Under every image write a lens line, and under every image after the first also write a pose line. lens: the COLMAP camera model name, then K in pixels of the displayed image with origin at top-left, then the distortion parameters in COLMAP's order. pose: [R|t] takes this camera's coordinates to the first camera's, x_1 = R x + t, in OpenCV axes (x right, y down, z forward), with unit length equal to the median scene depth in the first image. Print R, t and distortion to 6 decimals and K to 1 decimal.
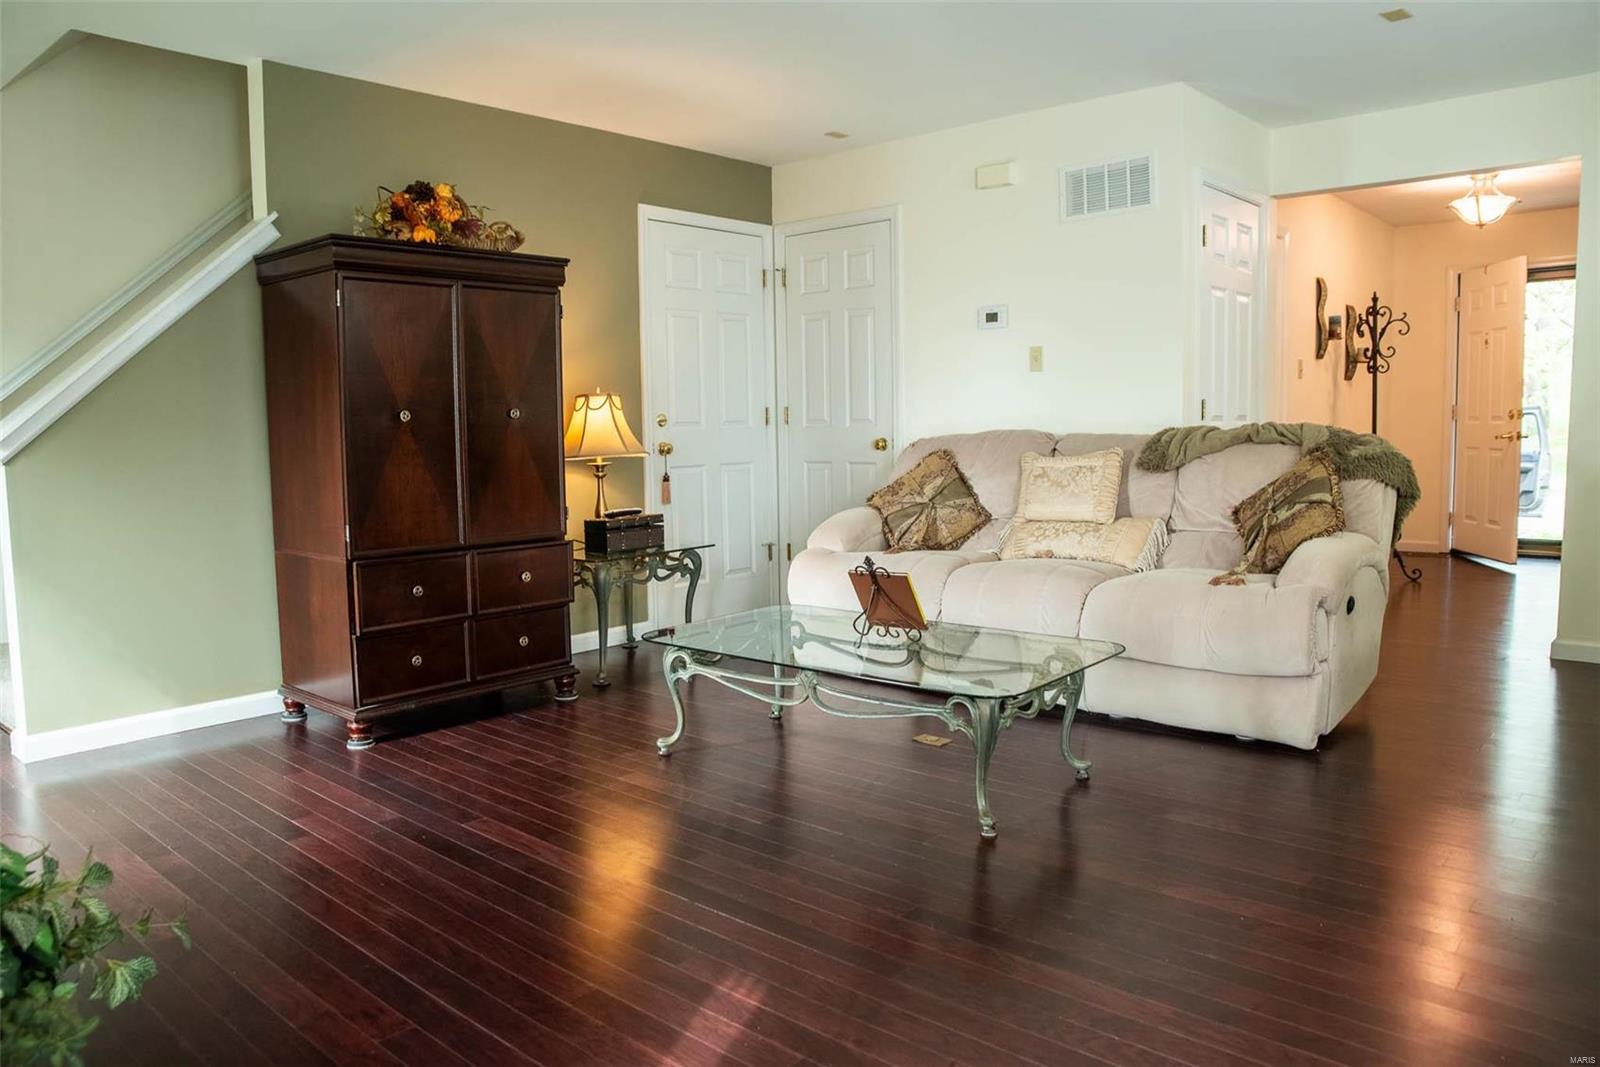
lens RADIAL K [[1127.0, 0, 800.3], [0, 1127.0, 535.4], [0, 0, 1]] dist [-0.099710, 0.032585]
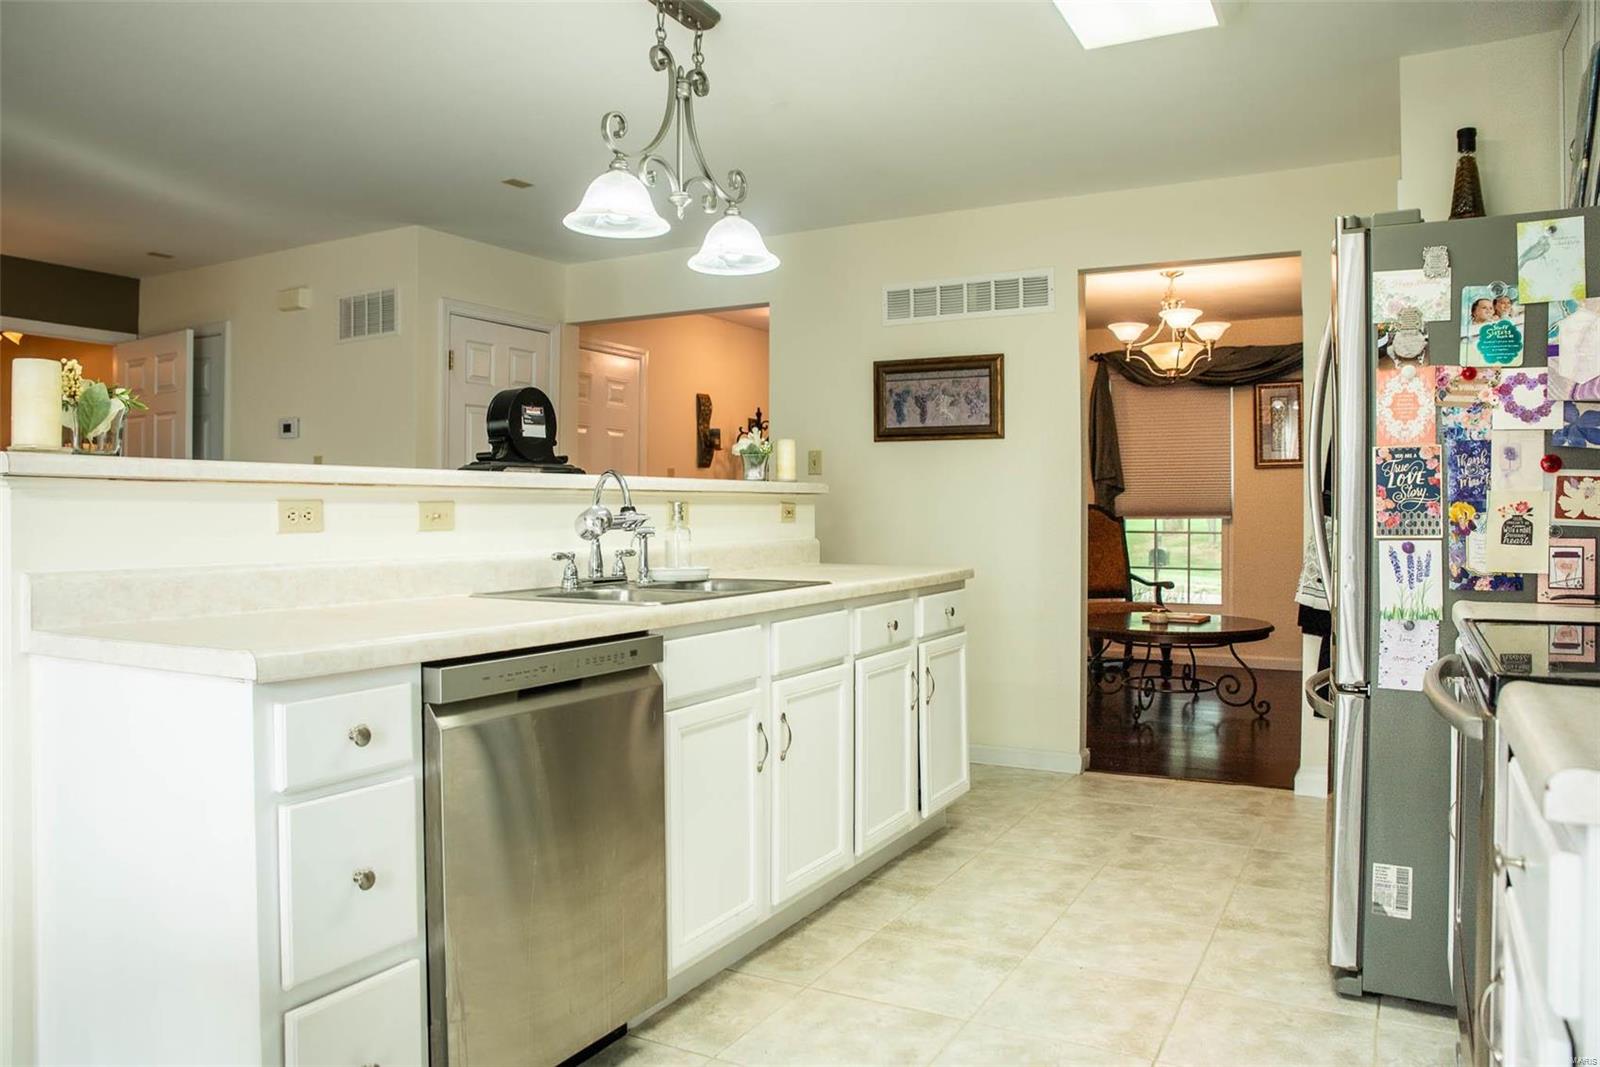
lens RADIAL K [[1127.0, 0, 805.2], [0, 1127.0, 529.1], [0, 0, 1]] dist [-0.099710, 0.032585]
pose [[0.972502, 0.012515, 0.232560, 0.444703], [0.007664, 0.996295, -0.085665, -0.002799], [-0.232770, 0.085092, 0.968802, -0.151685]]
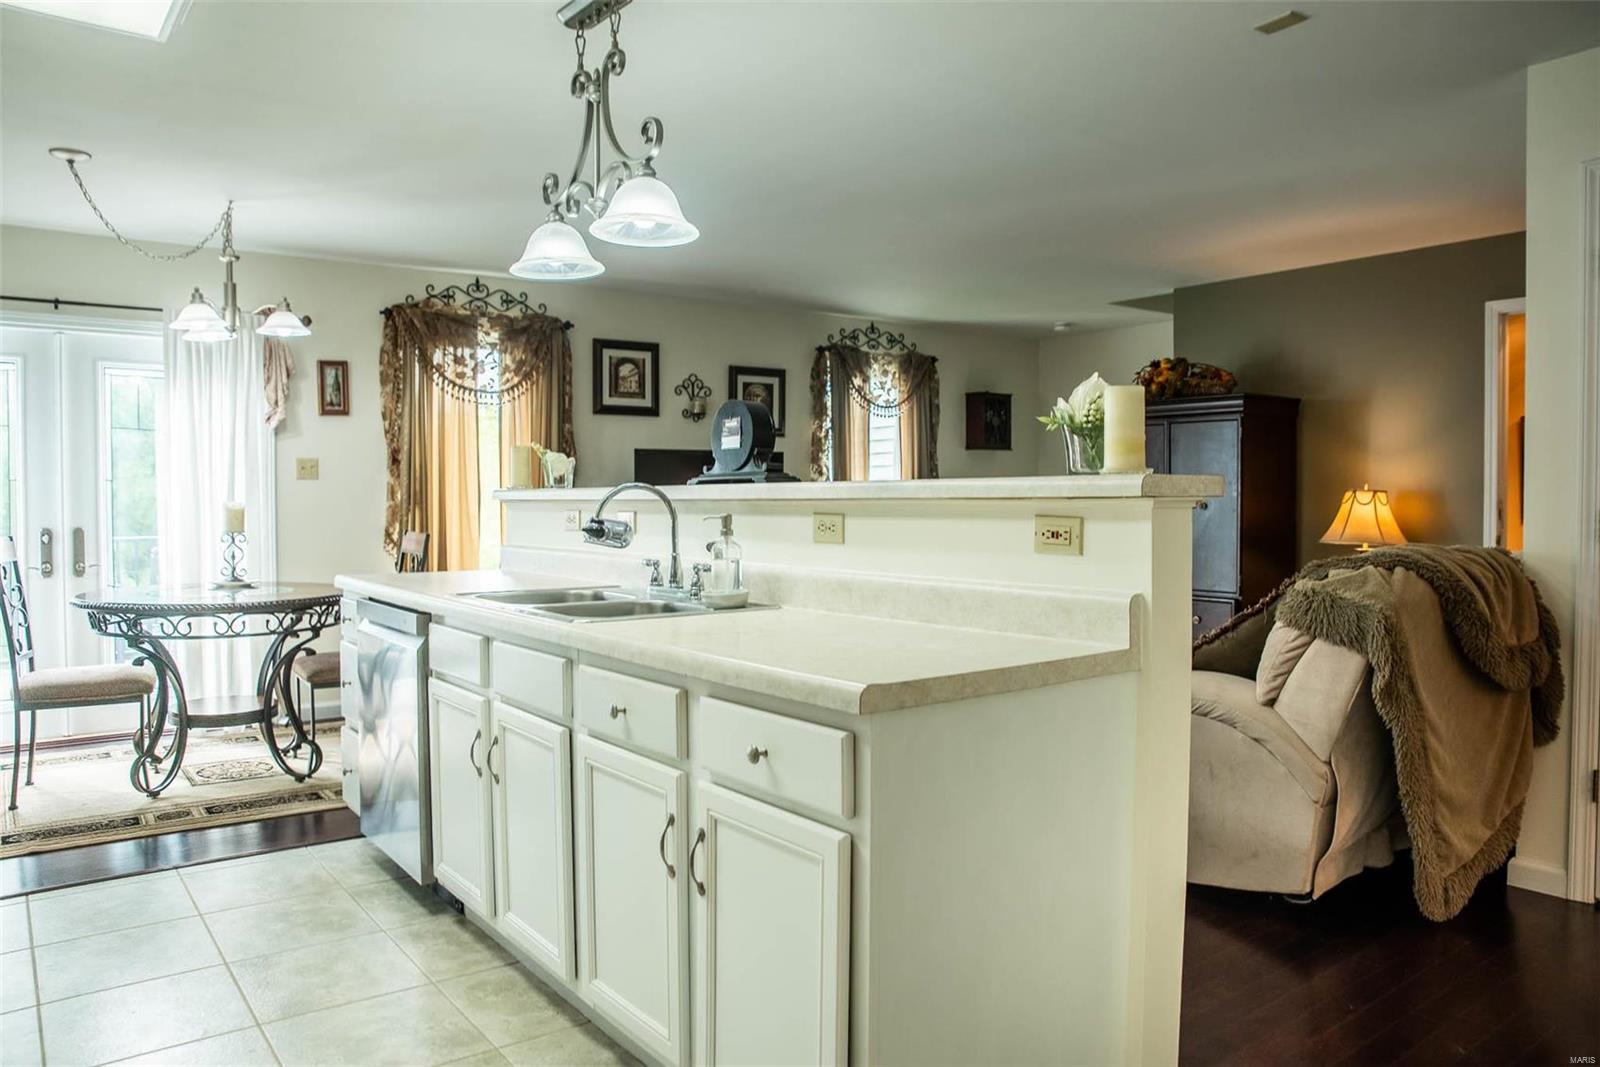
lens RADIAL K [[1127.0, 0, 802.9], [0, 1127.0, 526.2], [0, 0, 1]] dist [-0.099710, 0.032585]
pose [[-0.189466, 0.046606, -0.980781, 1.080072], [-0.091605, 0.993677, 0.064915, -0.111665], [0.977605, 0.102144, -0.183999, 0.659809]]
